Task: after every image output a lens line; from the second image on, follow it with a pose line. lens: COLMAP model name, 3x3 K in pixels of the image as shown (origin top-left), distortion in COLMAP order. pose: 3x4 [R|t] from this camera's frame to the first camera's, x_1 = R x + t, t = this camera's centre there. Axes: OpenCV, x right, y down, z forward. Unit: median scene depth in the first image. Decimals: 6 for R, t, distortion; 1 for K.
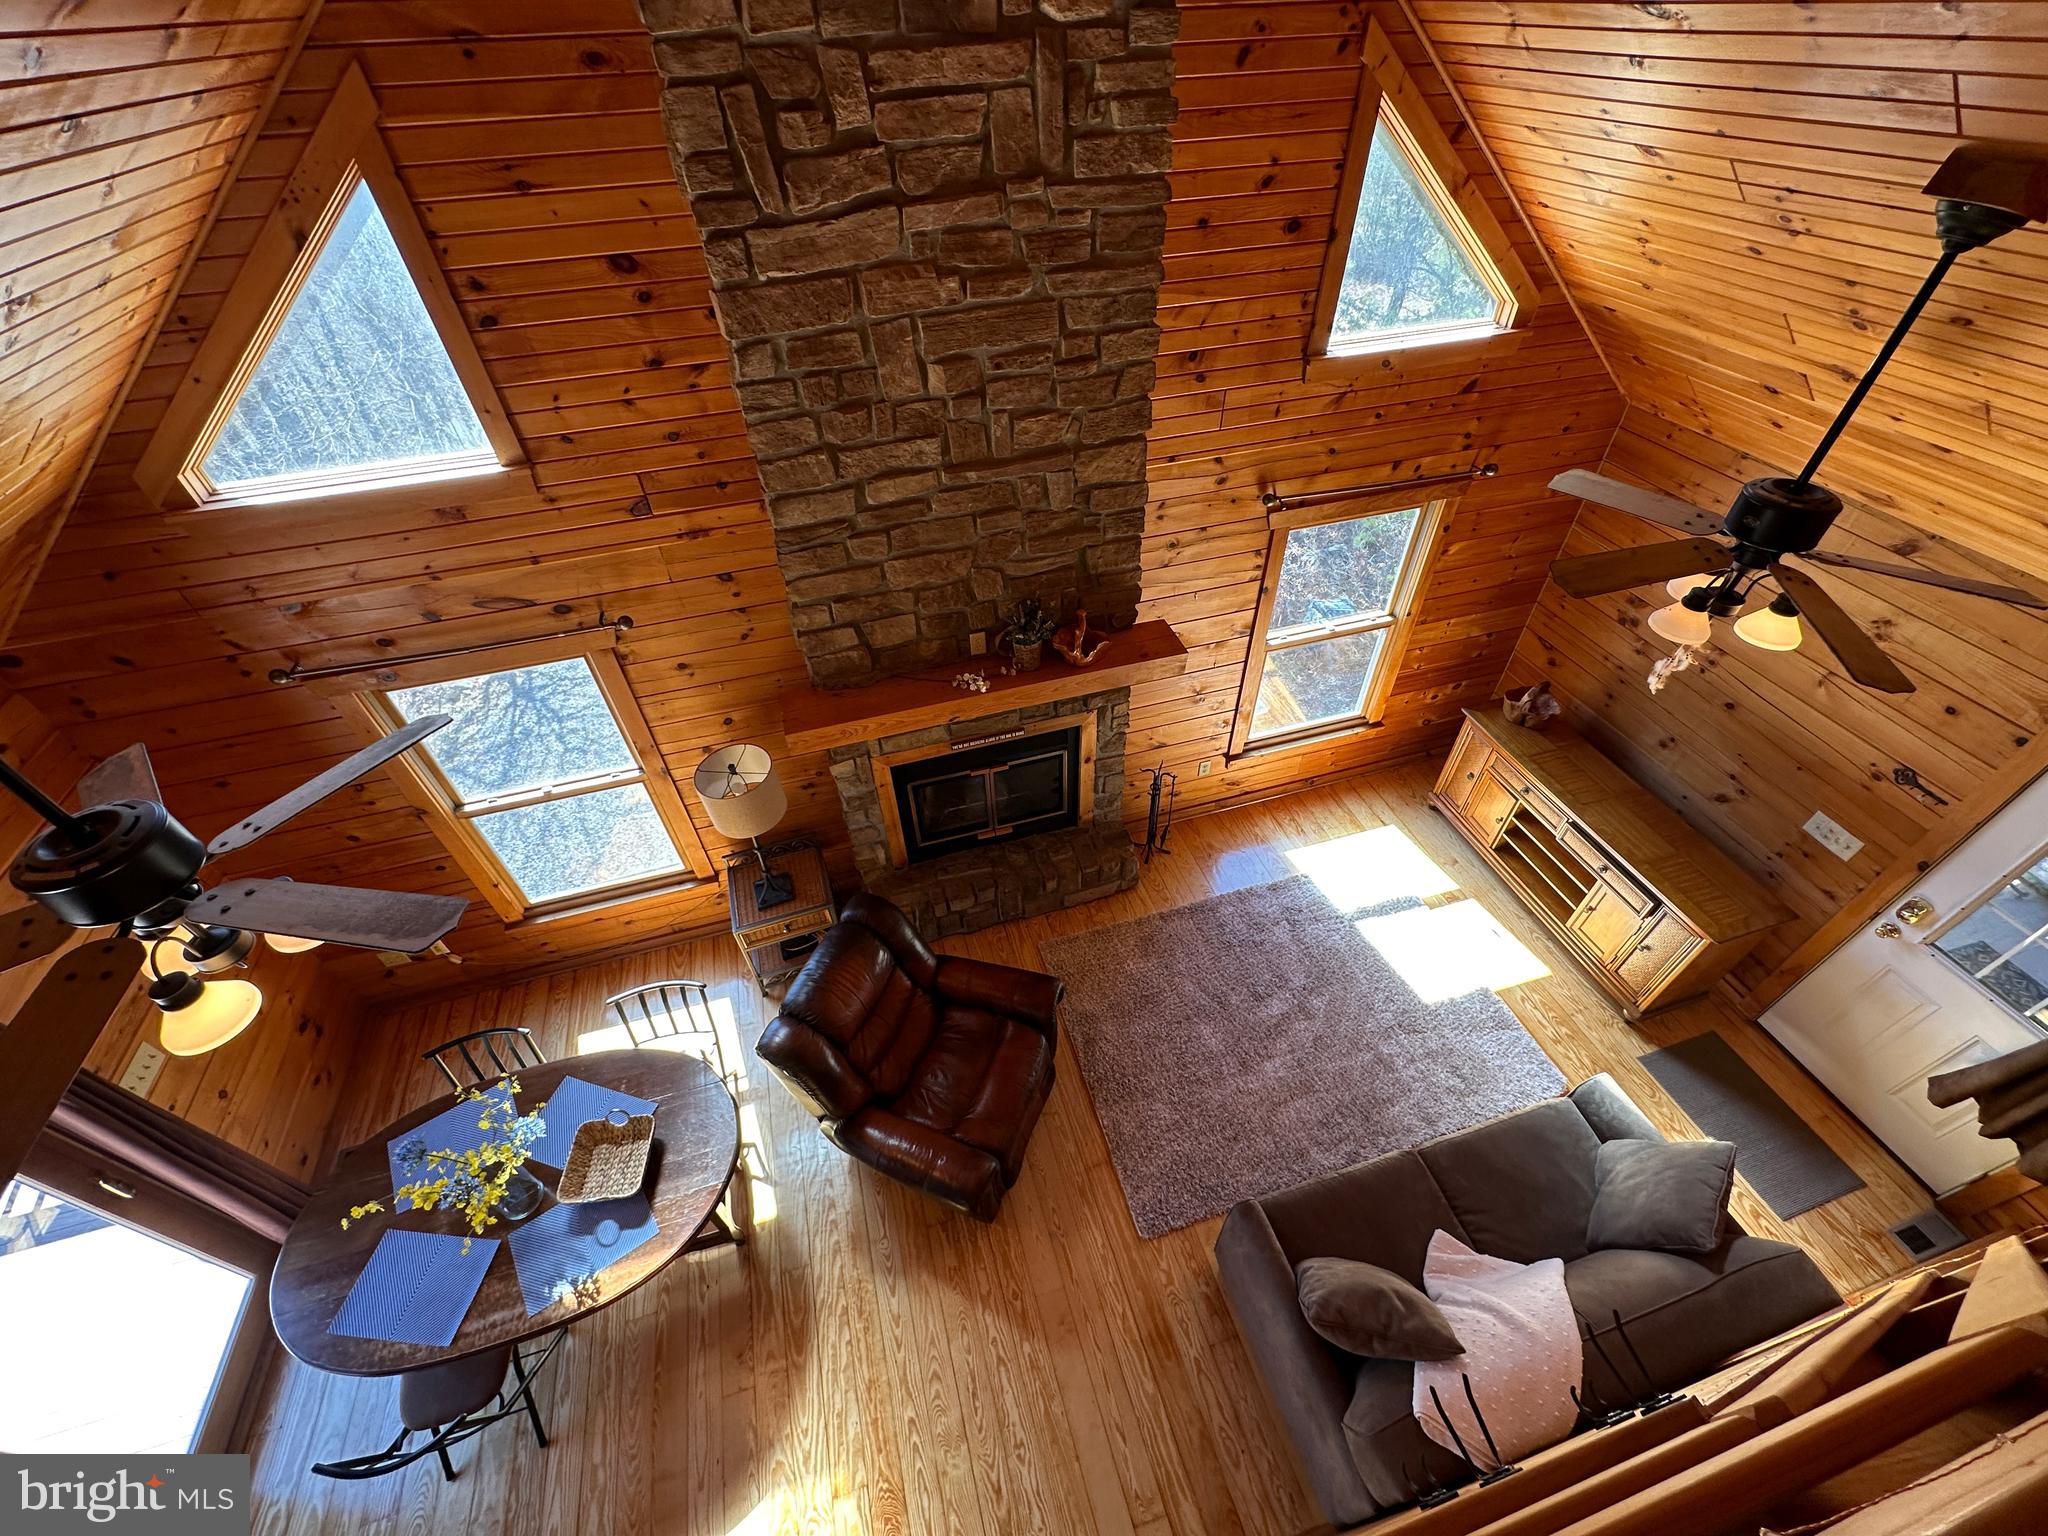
lens RADIAL K [[813.3, 0, 1025.4], [0, 813.3, 766.0], [0, 0, 1]] dist [-0.003628, 0.000353]
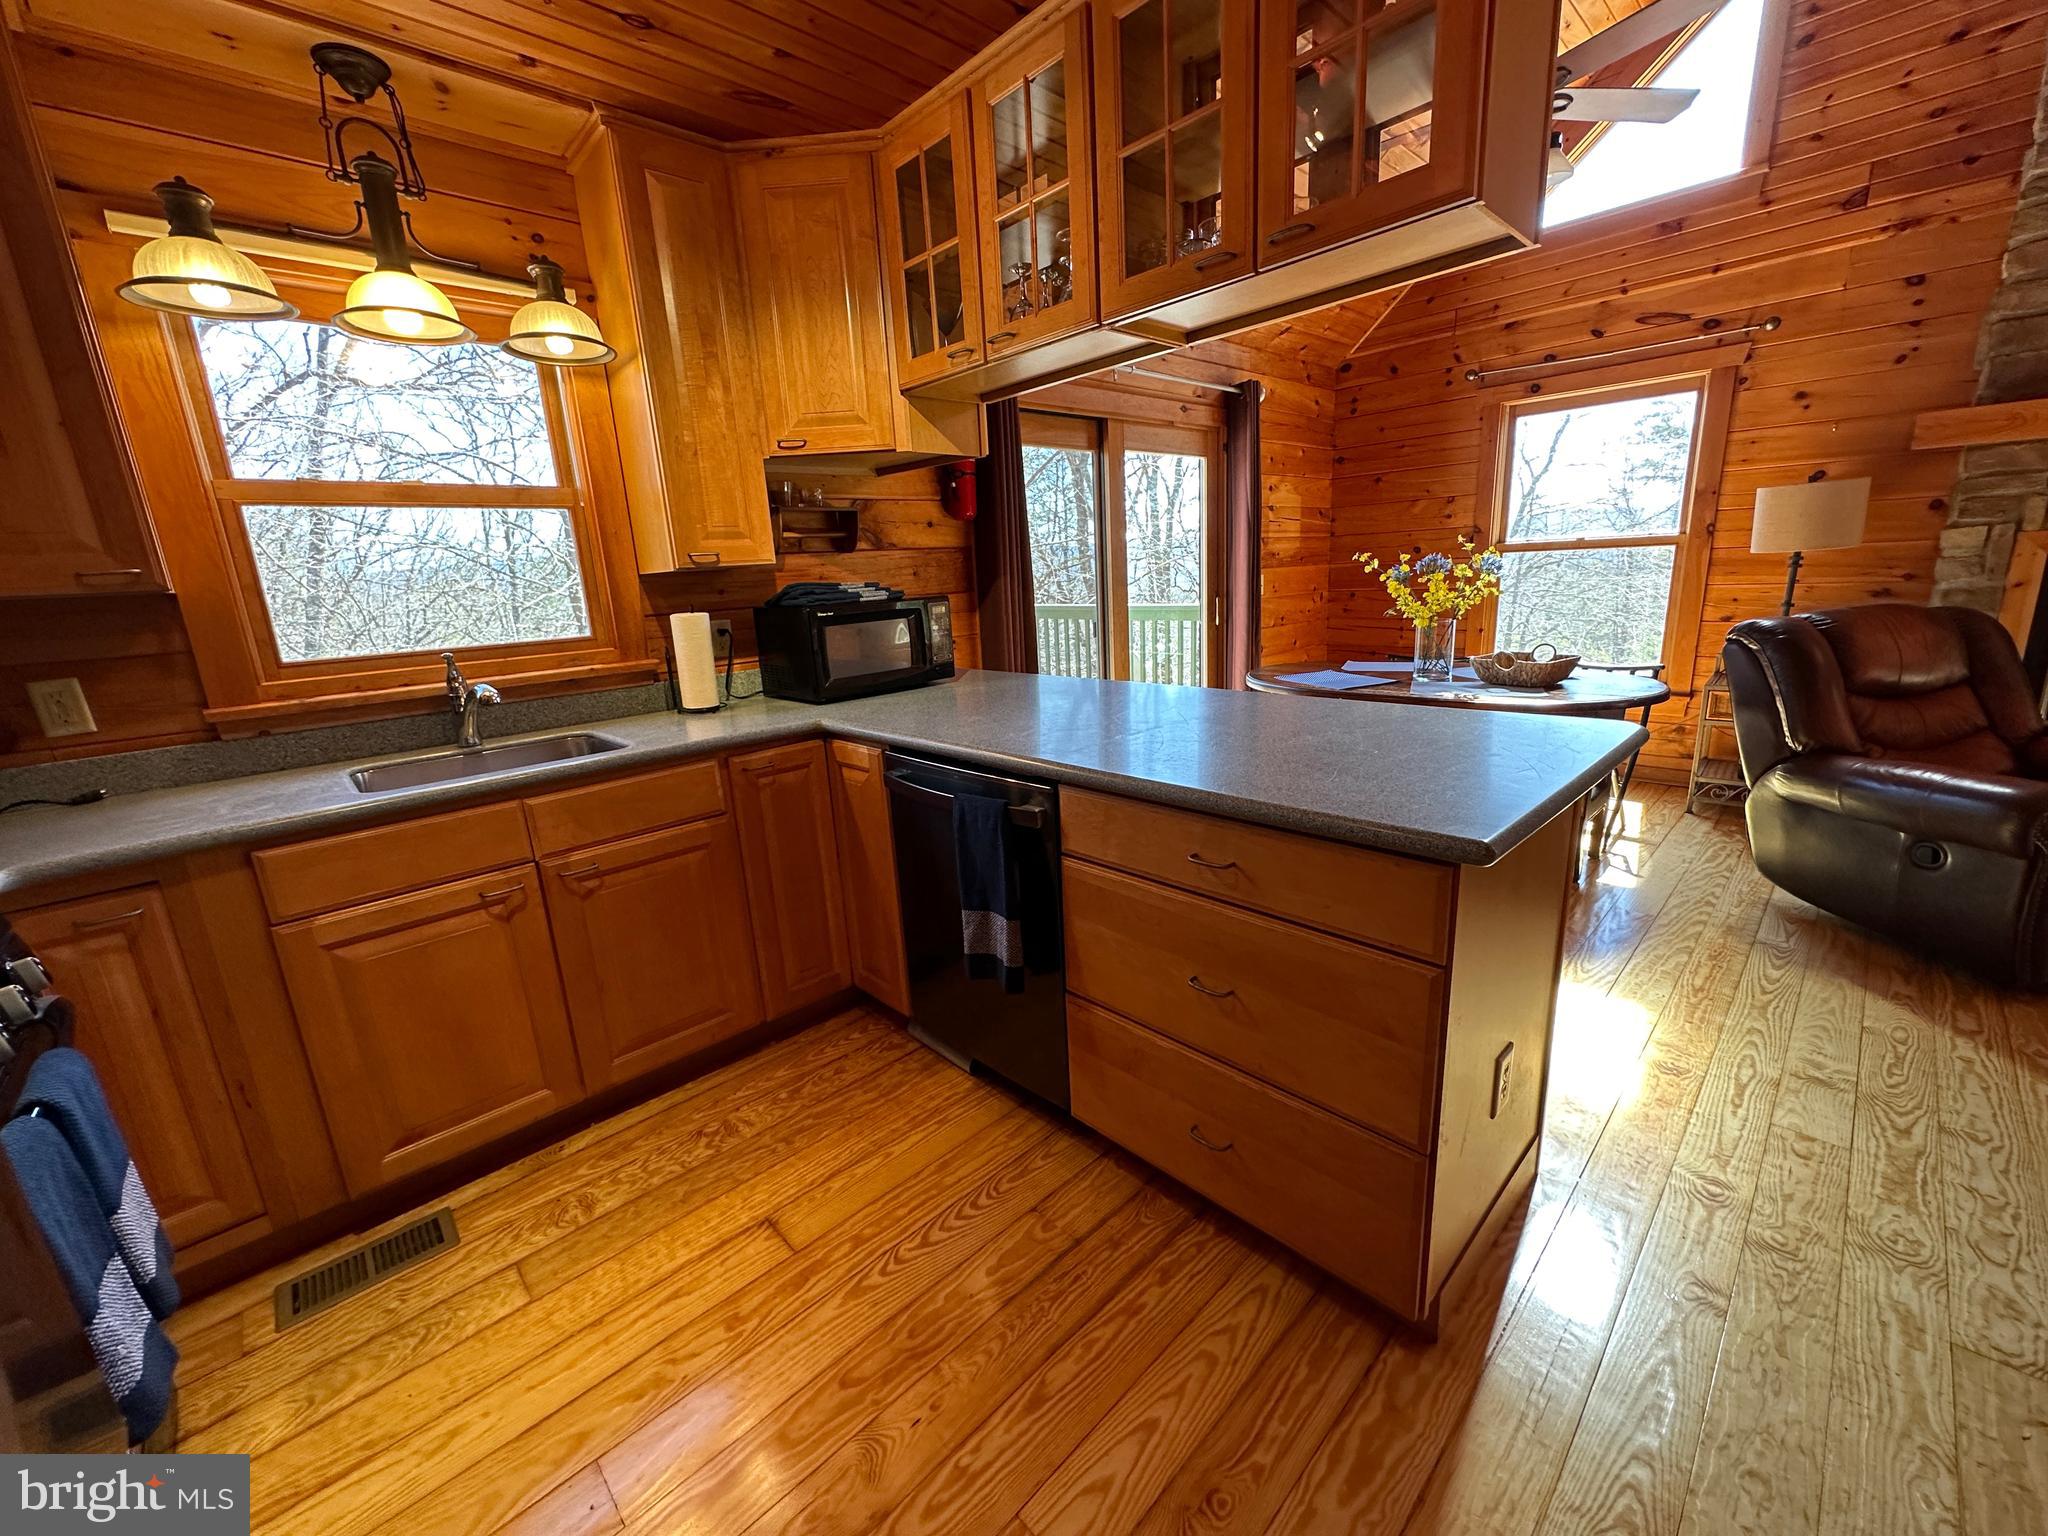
lens RADIAL K [[813.3, 0, 1024.7], [0, 813.3, 767.7], [0, 0, 1]] dist [-0.003628, 0.000353]
pose [[0.459338, 0.216691, -0.861425, 0.109996], [-0.581965, 0.806070, -0.107555, 0.995557], [0.671063, 0.550723, 0.496365, 0.117370]]
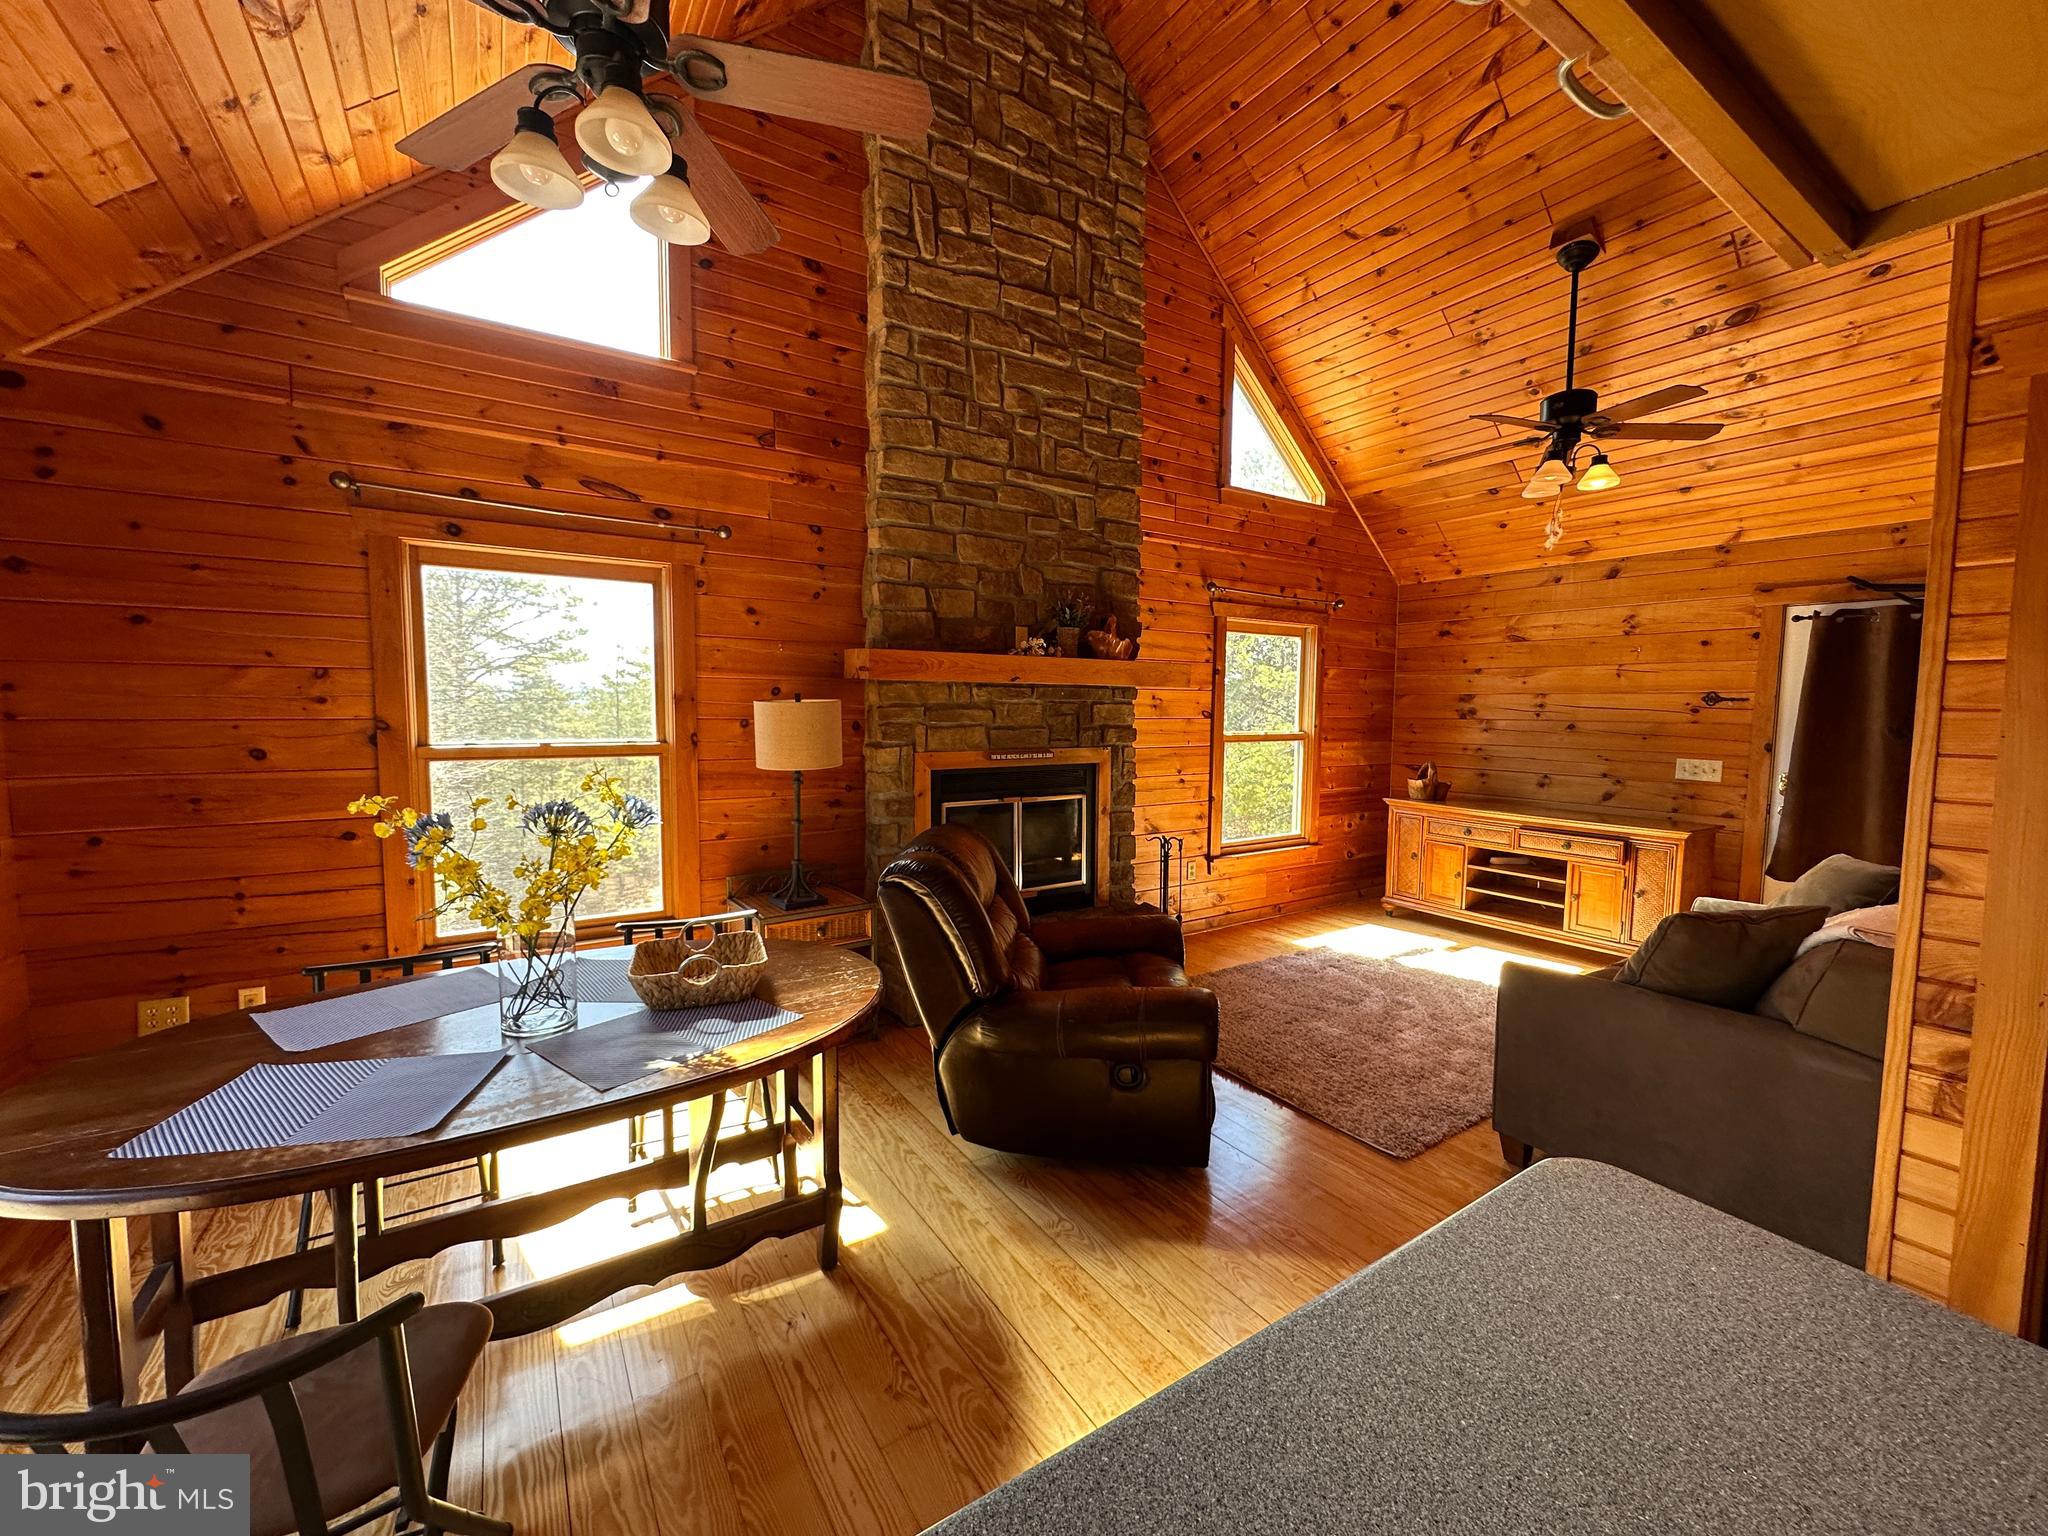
lens RADIAL K [[813.3, 0, 1024.8], [0, 813.3, 766.0], [0, 0, 1]] dist [-0.003628, 0.000353]
pose [[0.956415, 0.014402, 0.291656, -0.422213], [0.174285, 0.773226, -0.609709, 0.741230], [-0.234297, 0.633966, 0.737015, 0.339093]]
